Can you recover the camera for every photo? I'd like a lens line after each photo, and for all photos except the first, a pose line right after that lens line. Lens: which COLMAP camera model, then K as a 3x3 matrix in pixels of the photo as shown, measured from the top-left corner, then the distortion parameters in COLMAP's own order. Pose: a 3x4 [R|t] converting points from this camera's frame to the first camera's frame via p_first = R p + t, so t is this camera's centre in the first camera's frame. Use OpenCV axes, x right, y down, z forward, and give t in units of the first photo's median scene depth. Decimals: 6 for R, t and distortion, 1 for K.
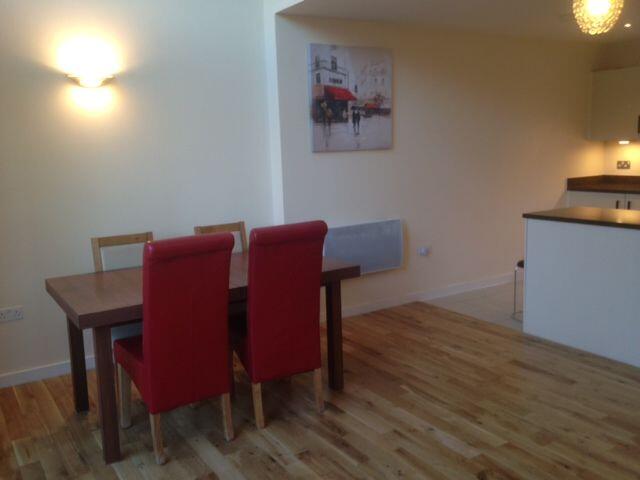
lens RADIAL K [[579.6, 0, 317.4], [0, 579.6, 248.7], [0, 0, 1]] dist [0.131252, -0.171168]
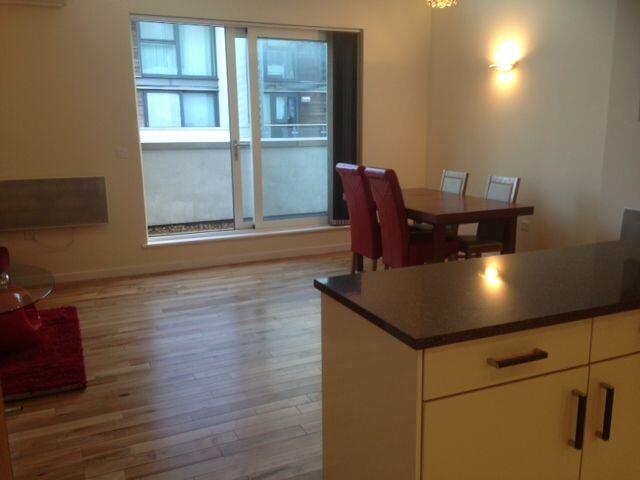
lens RADIAL K [[579.6, 0, 320.8], [0, 579.6, 240.3], [0, 0, 1]] dist [0.131252, -0.171168]
pose [[-0.137405, 0.243513, -0.960115, 1.162652], [-0.167992, 0.949538, 0.264872, -0.183930], [0.976165, 0.197687, -0.089563, 0.756846]]
